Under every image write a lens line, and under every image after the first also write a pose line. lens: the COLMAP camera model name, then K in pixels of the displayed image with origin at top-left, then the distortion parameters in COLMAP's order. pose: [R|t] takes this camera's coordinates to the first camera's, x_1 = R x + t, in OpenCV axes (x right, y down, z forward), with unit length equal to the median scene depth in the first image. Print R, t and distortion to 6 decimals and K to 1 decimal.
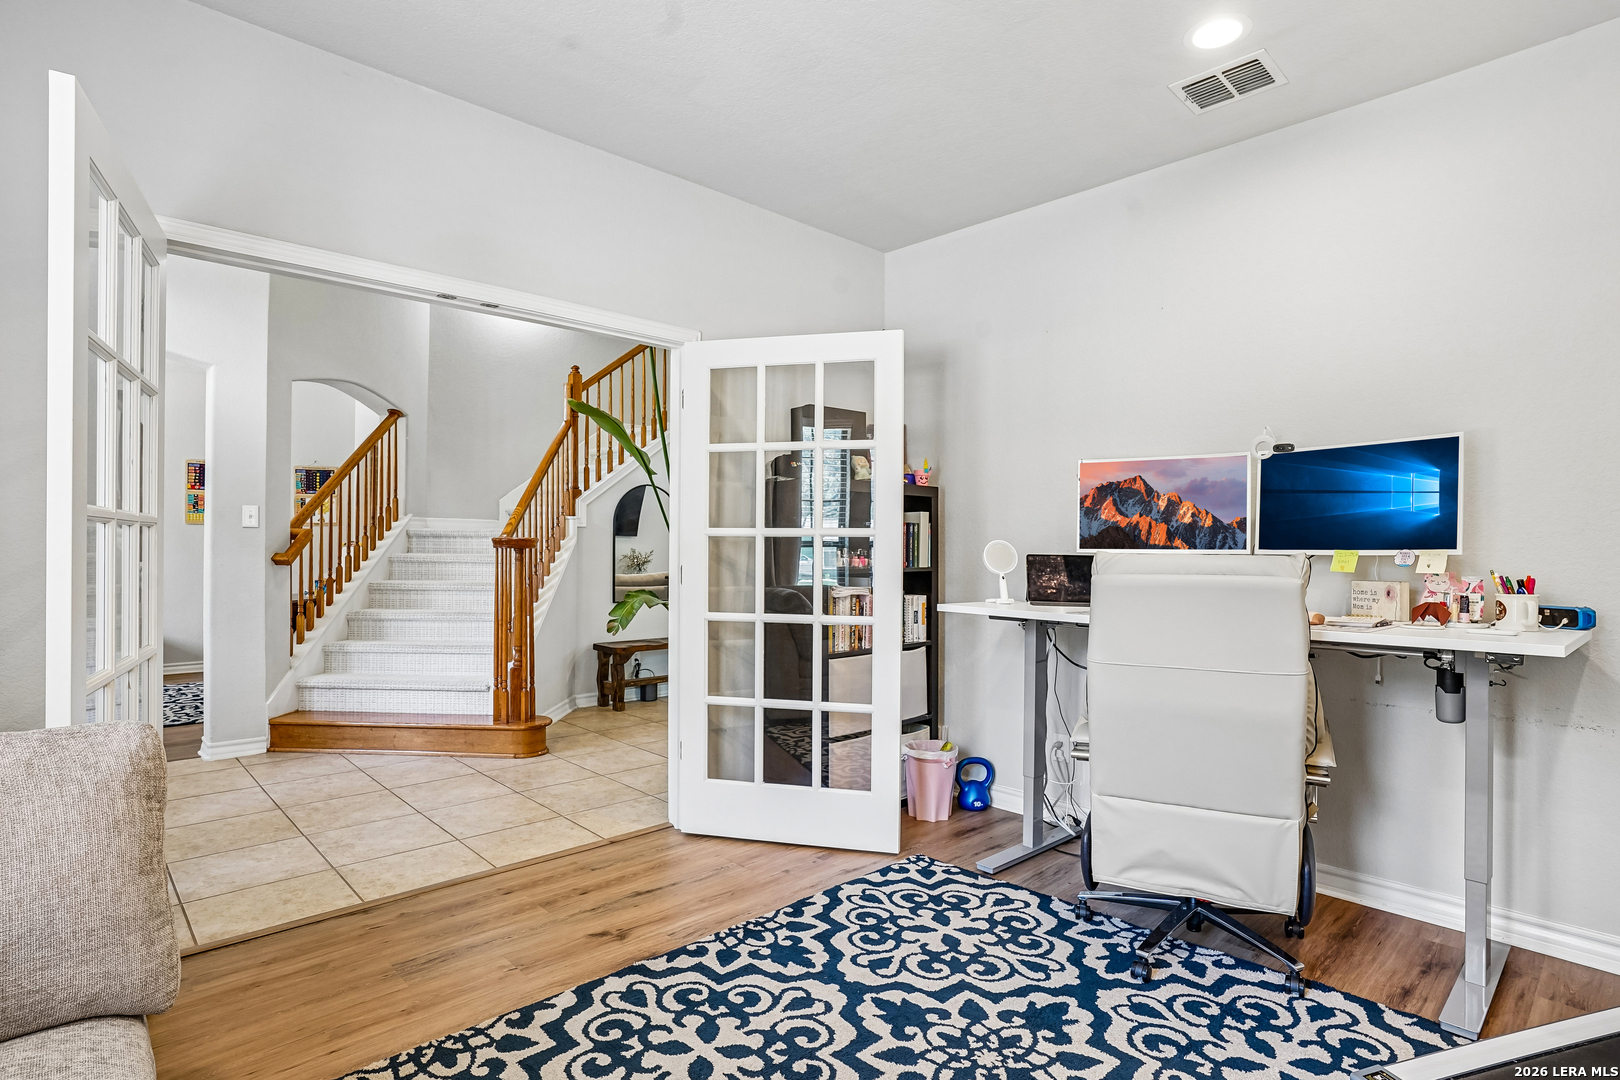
lens RADIAL K [[823.2, 0, 800.2], [0, 823.2, 546.5], [0, 0, 1]] dist [-0.016863, 0.002760]
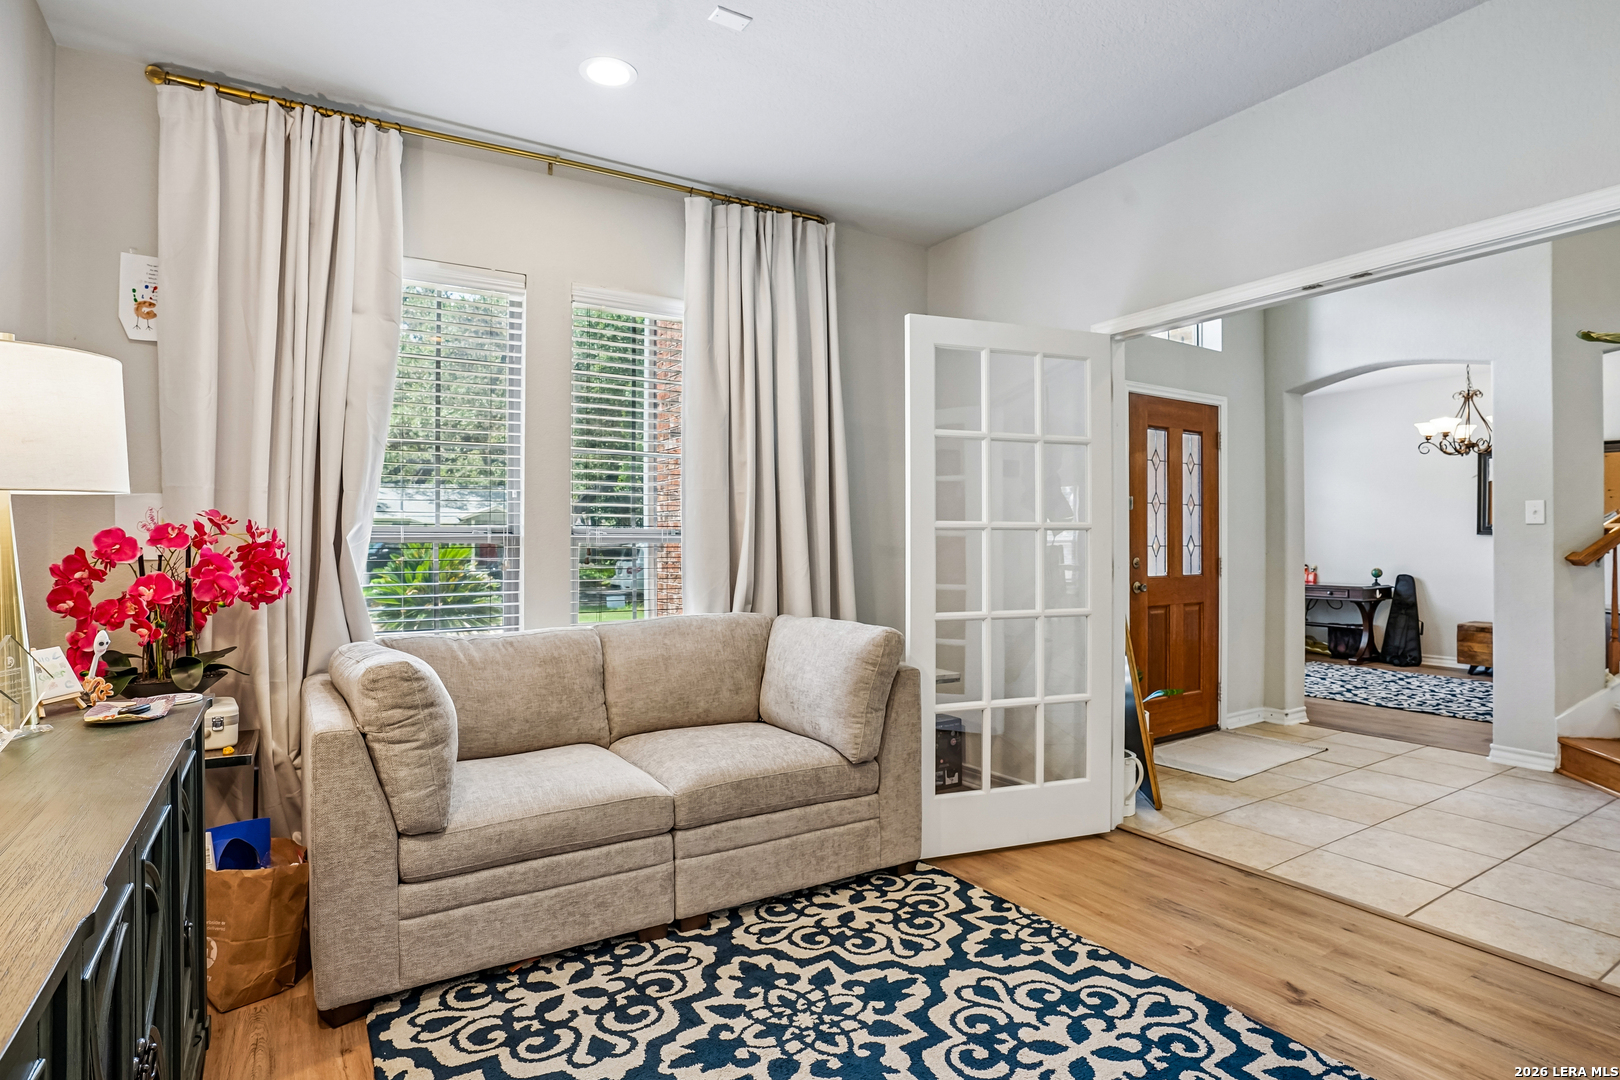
lens RADIAL K [[823.2, 0, 816.2], [0, 823.2, 535.9], [0, 0, 1]] dist [-0.016863, 0.002760]
pose [[-0.158000, -0.013690, -0.987344, 0.469527], [-0.000729, 0.999905, -0.013748, 0.004254], [0.987439, -0.001452, -0.157995, 0.432022]]
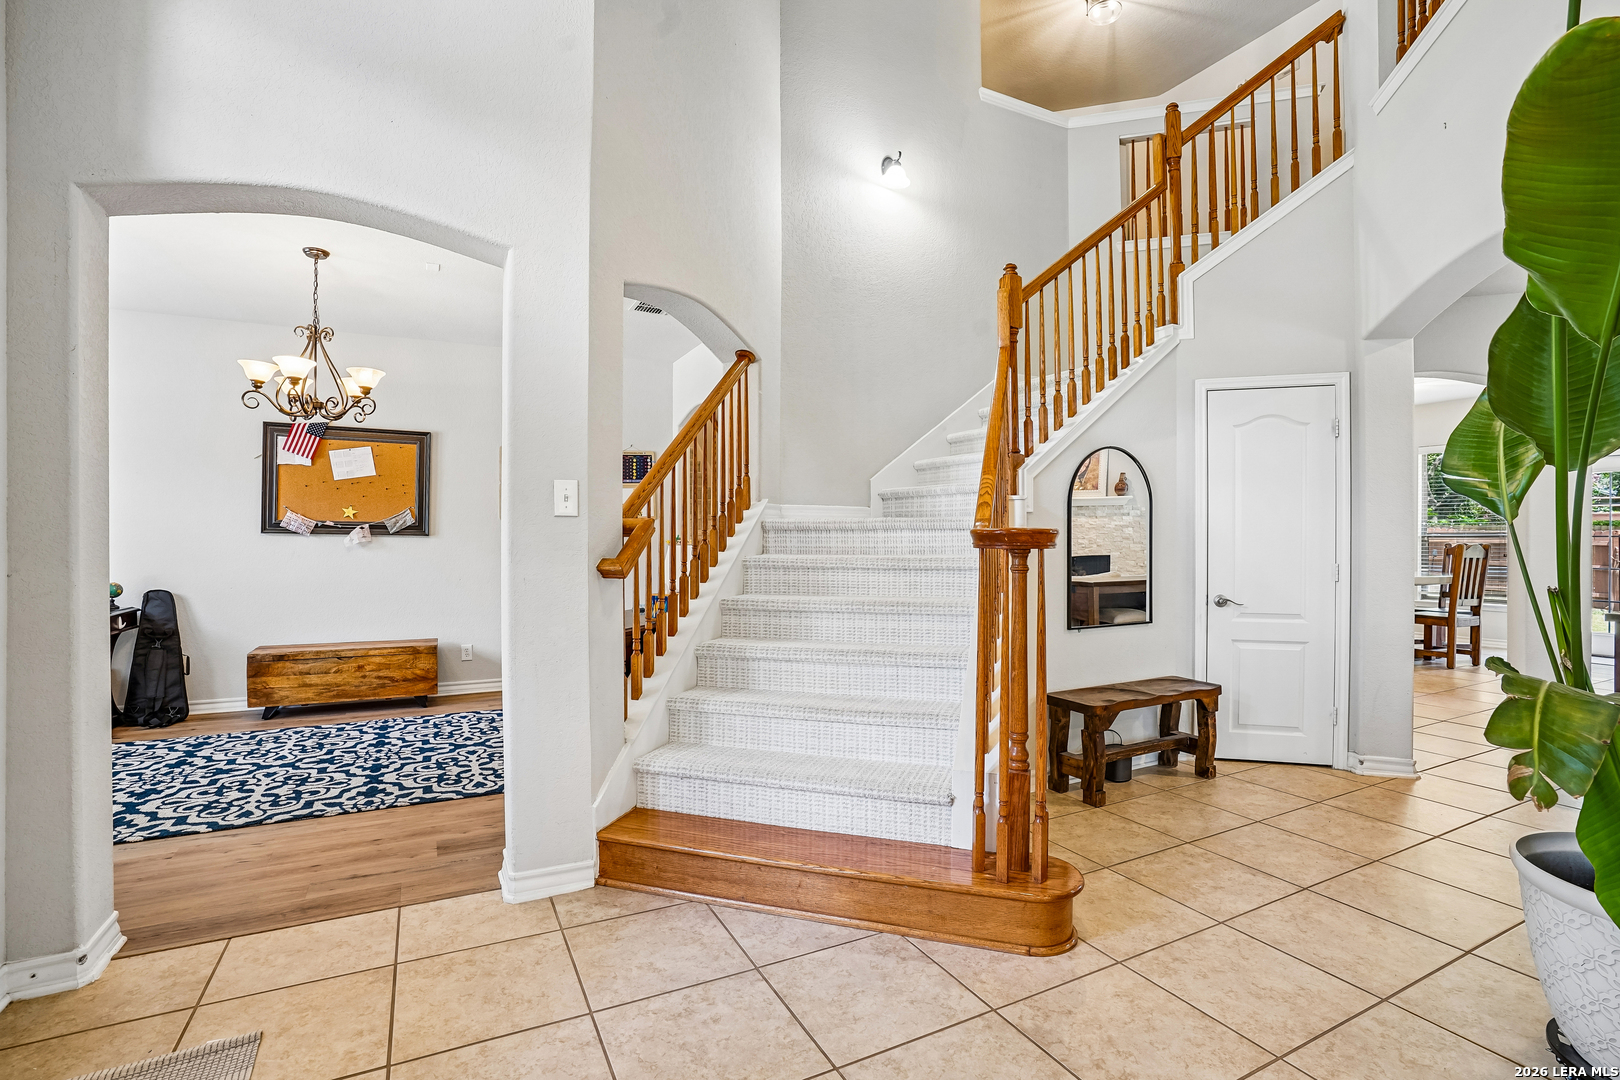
lens RADIAL K [[763.3, 0, 837.1], [0, 763.3, 540.2], [0, 0, 1]] dist [-0.053408, 0.016413]
pose [[0.969119, -0.008017, -0.246463, -0.433881], [0.008229, 0.999966, -0.000170, -0.005429], [0.246456, -0.001864, 0.969152, 0.644694]]
